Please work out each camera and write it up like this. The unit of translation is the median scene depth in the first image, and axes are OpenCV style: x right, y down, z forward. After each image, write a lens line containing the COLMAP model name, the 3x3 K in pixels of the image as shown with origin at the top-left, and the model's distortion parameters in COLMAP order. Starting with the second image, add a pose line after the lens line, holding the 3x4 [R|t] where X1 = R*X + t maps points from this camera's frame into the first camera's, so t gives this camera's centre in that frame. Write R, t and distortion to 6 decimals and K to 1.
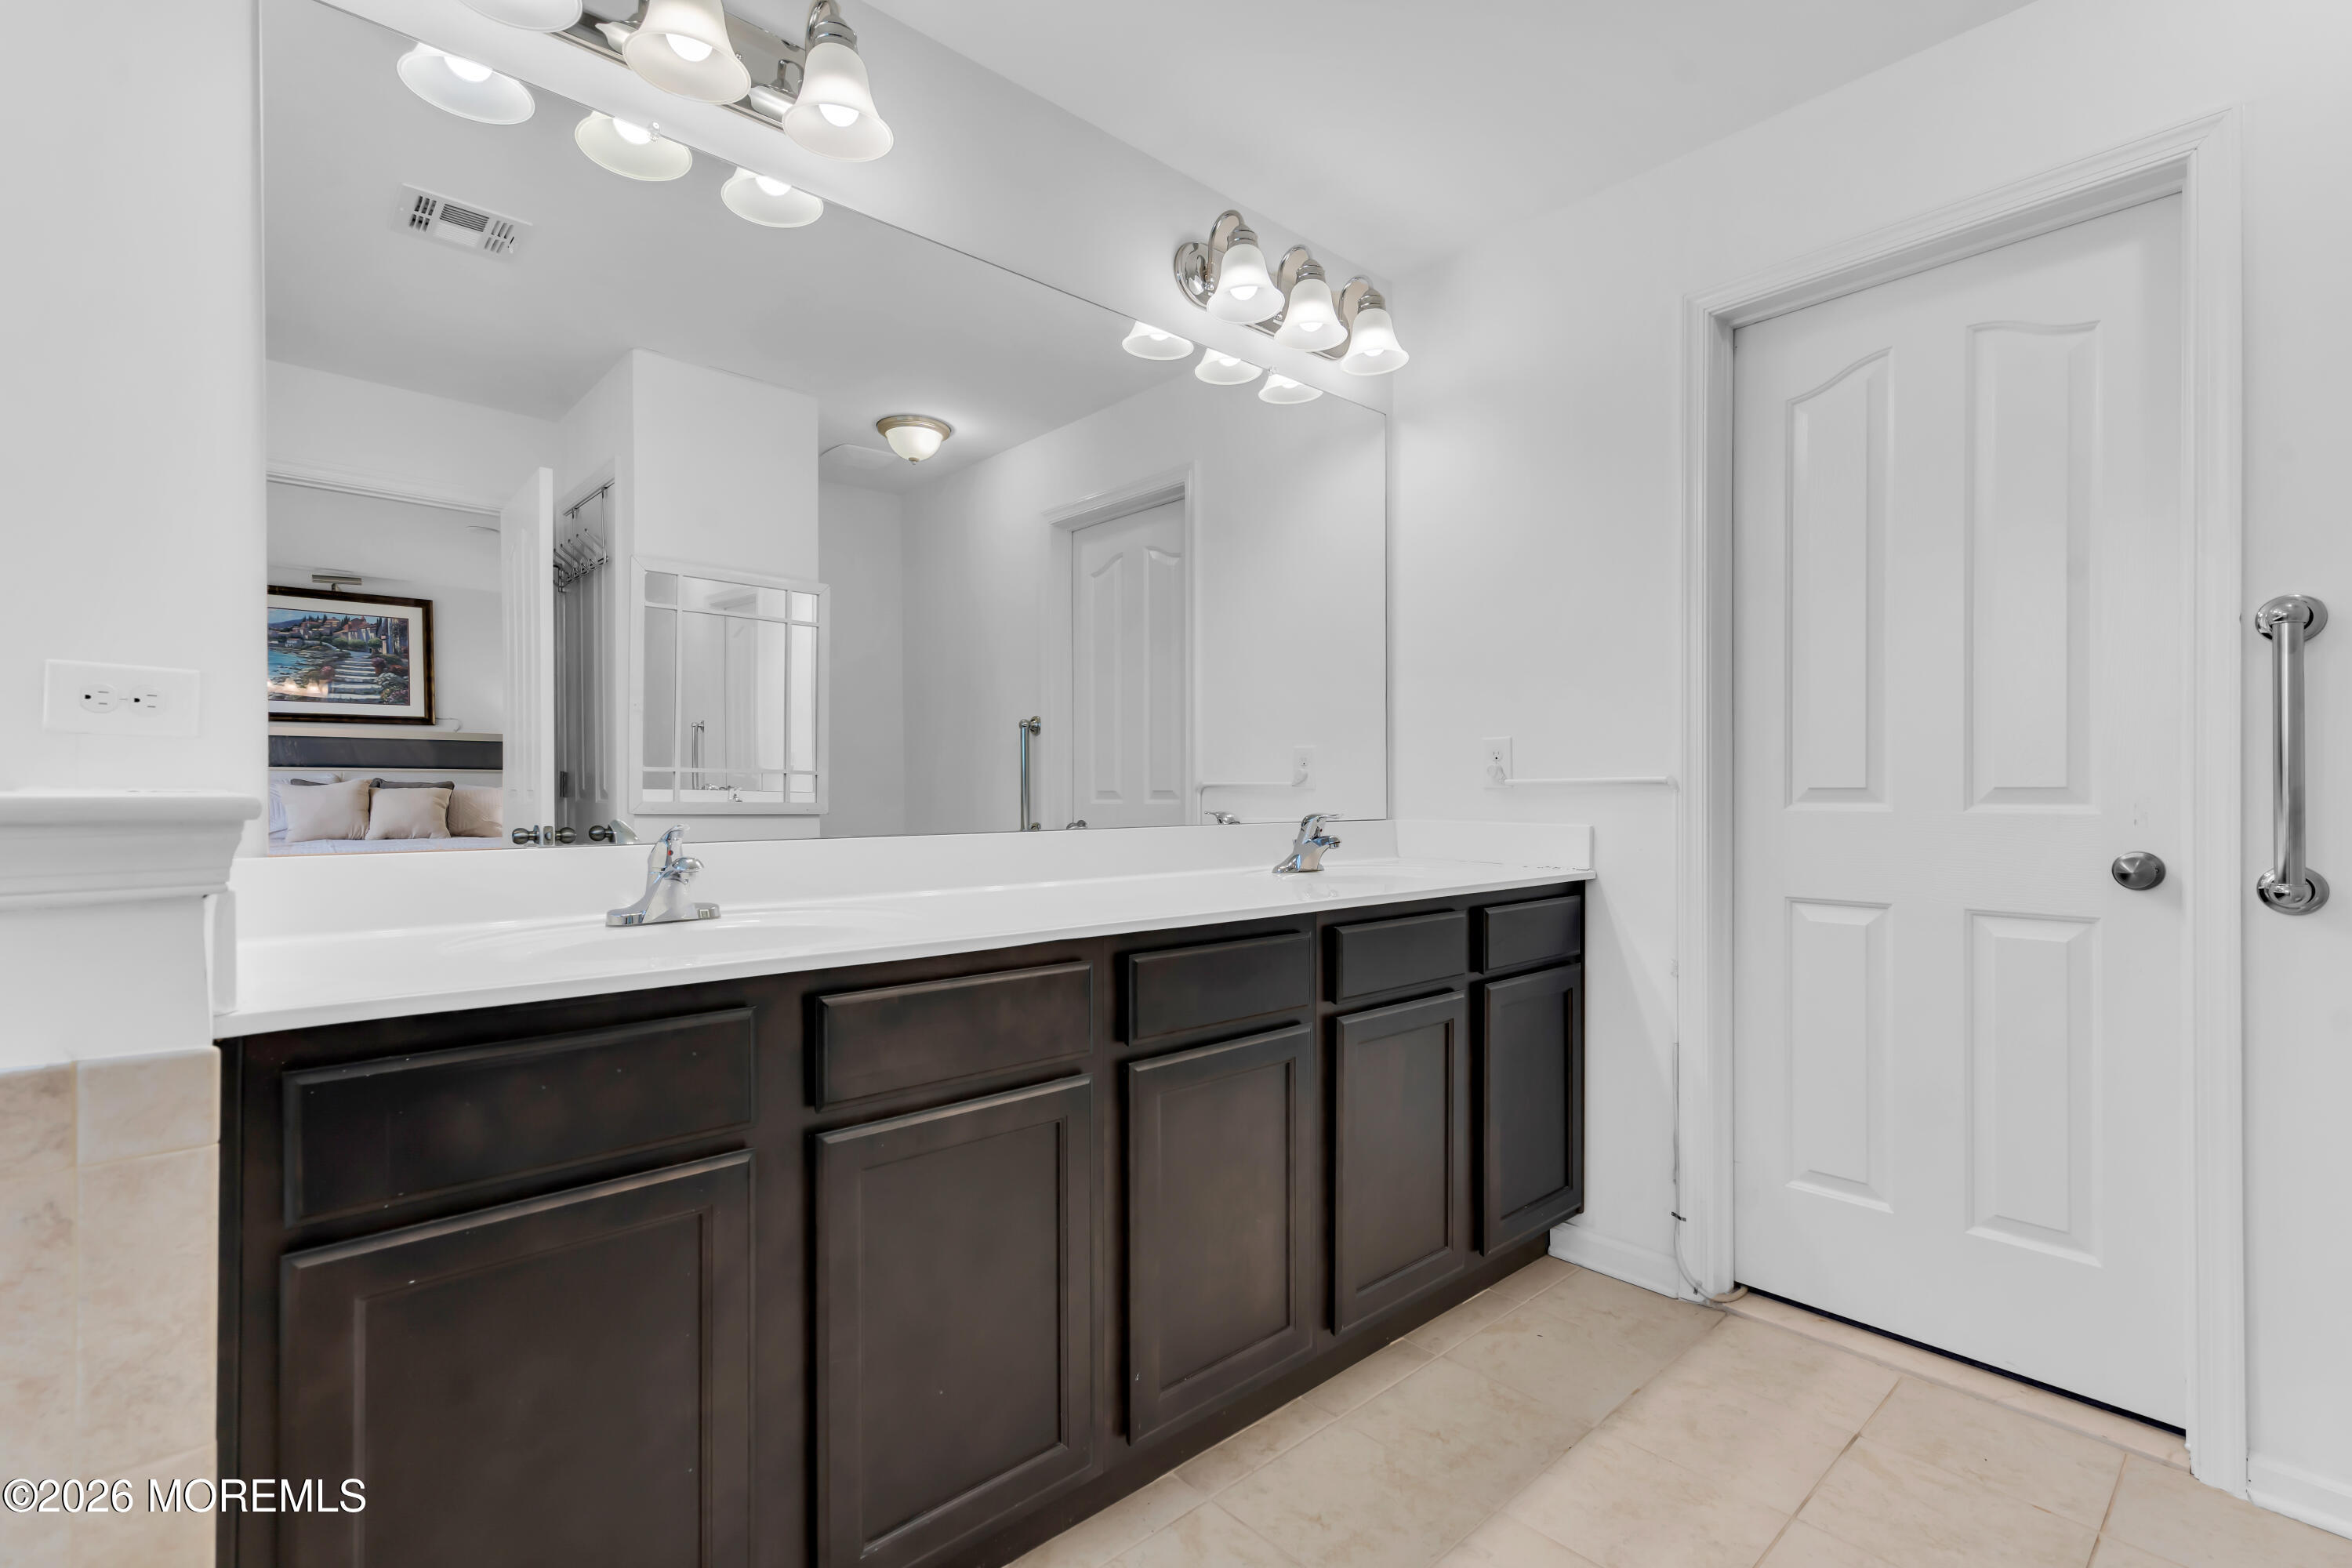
lens RADIAL K [[1055.8, 0, 1188.5], [0, 1055.8, 784.7], [0, 0, 1]] dist [0.002357, 0.000552]
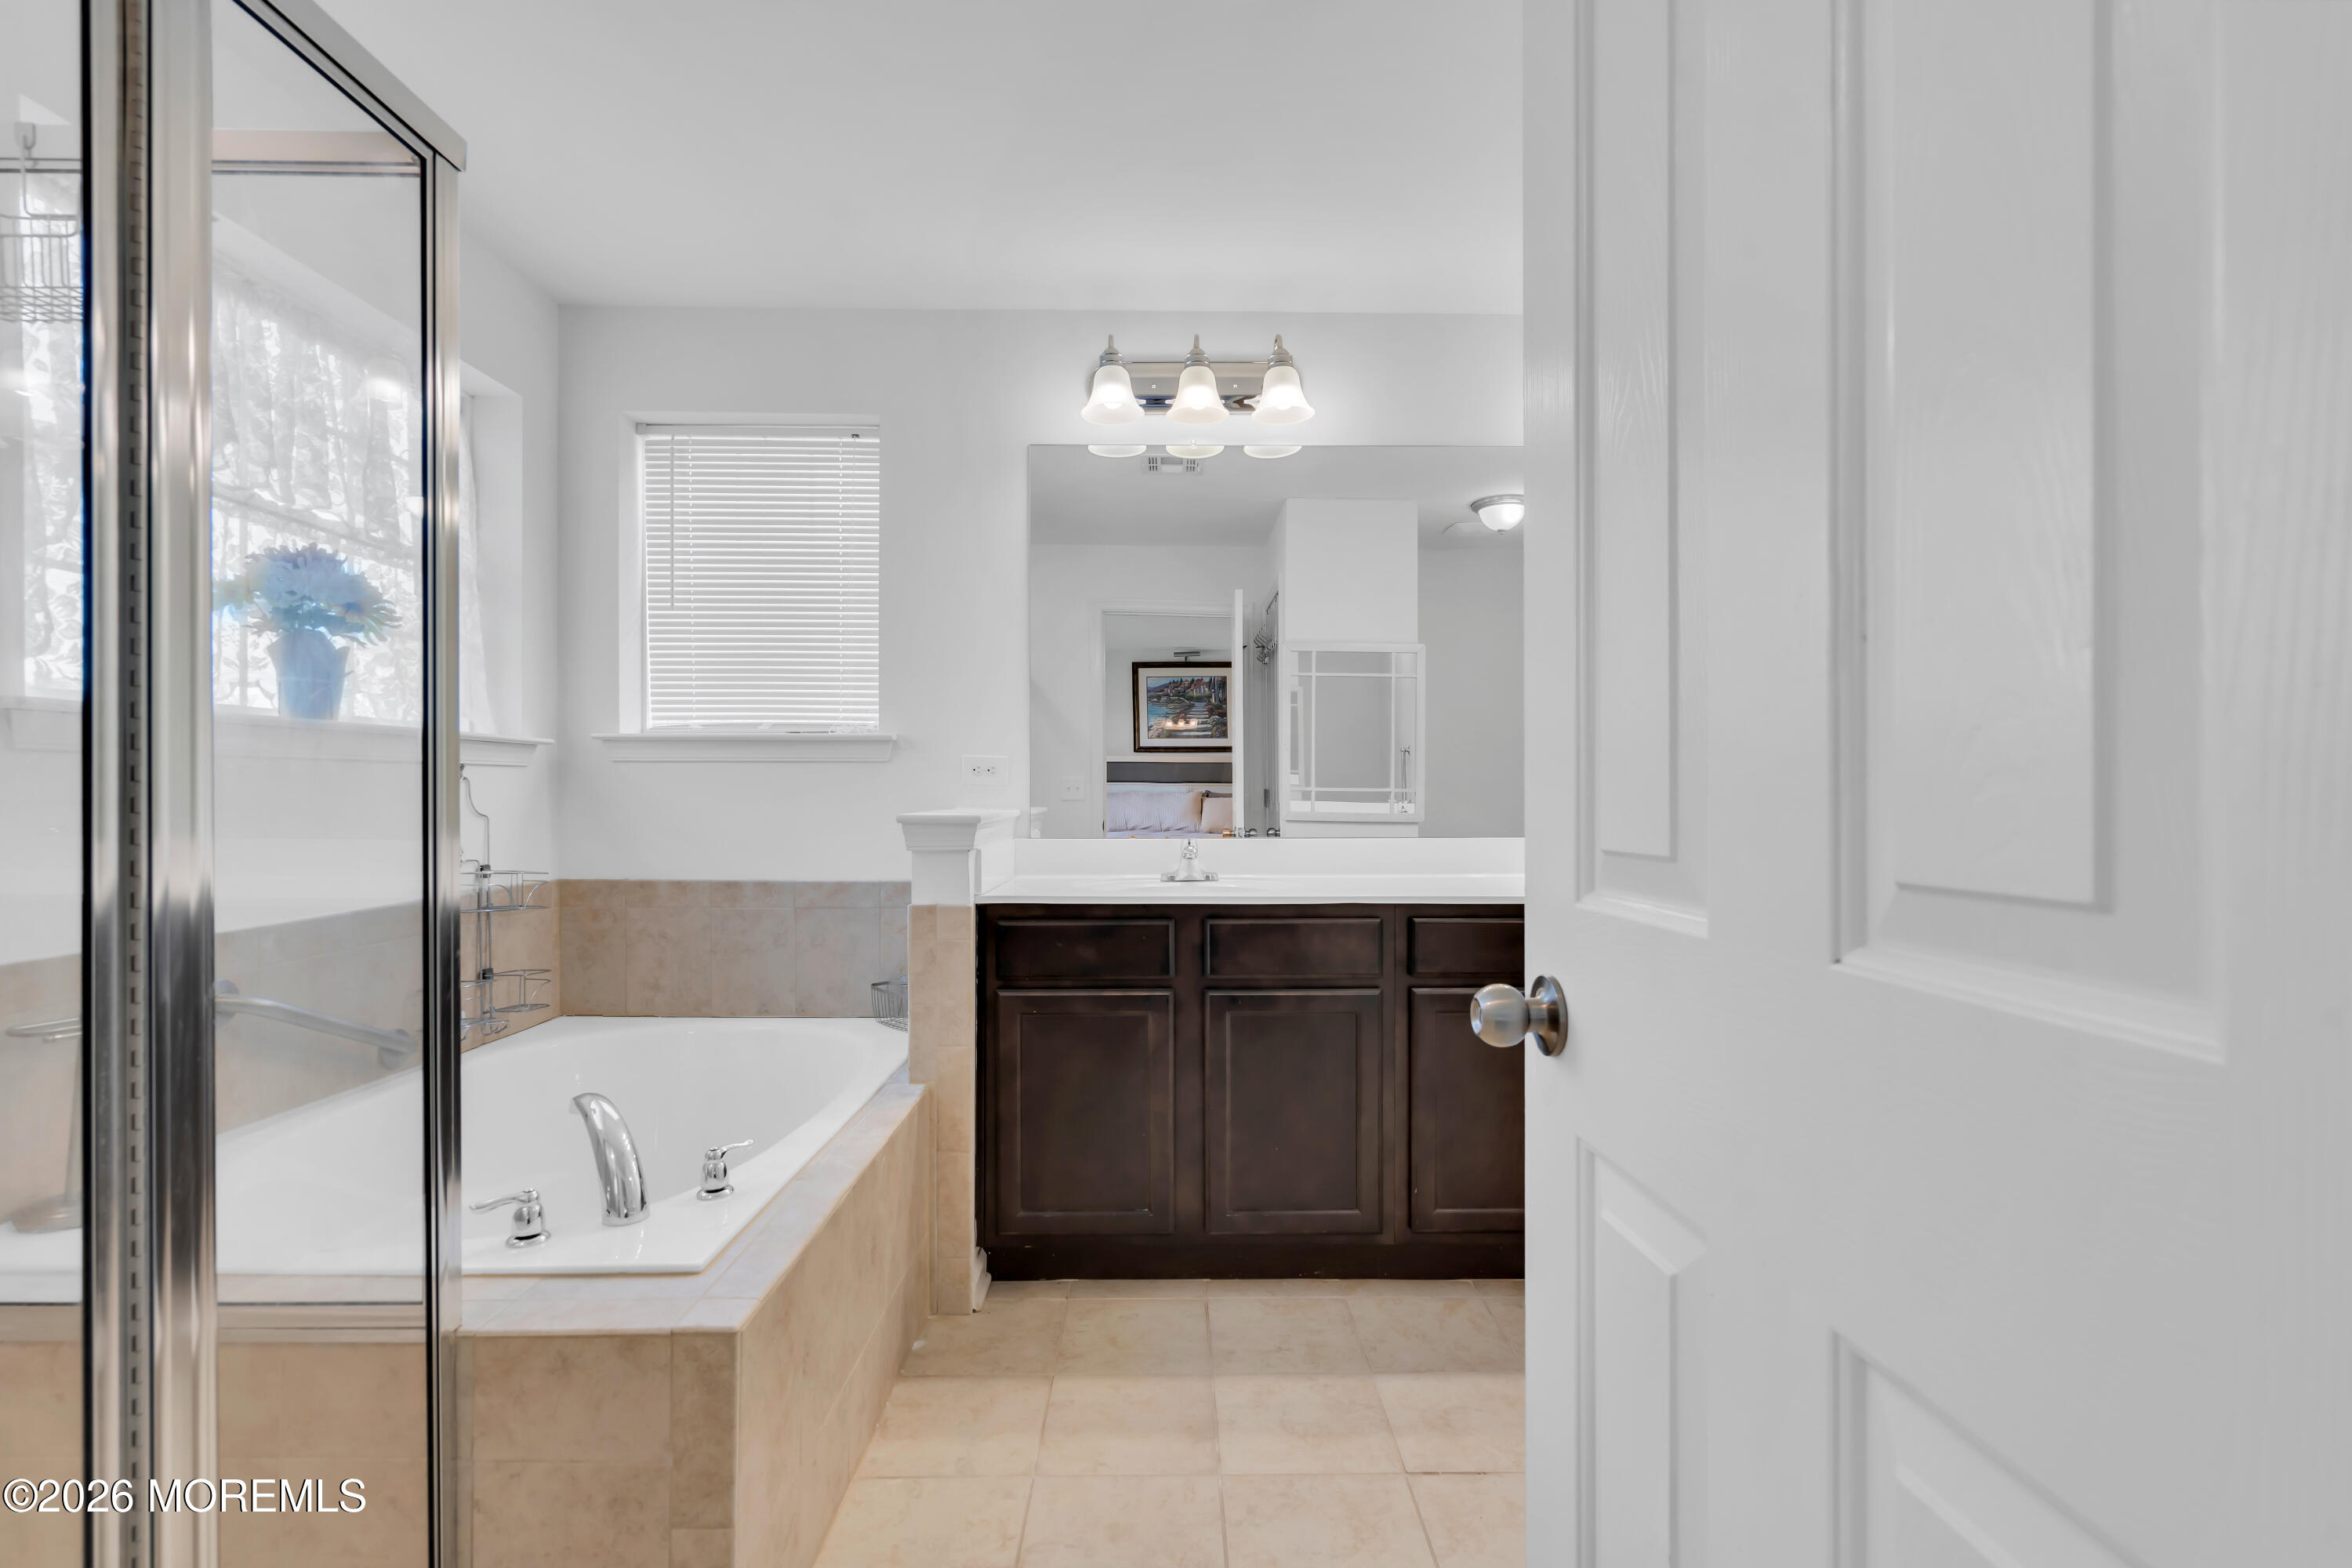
lens RADIAL K [[1055.8, 0, 1188.5], [0, 1055.8, 784.7], [0, 0, 1]] dist [0.002357, 0.000552]
pose [[0.746683, -0.003964, -0.665168, 0.277001], [0.000726, 0.999987, -0.005145, -0.010585], [0.665180, 0.003359, 0.746676, -0.141880]]
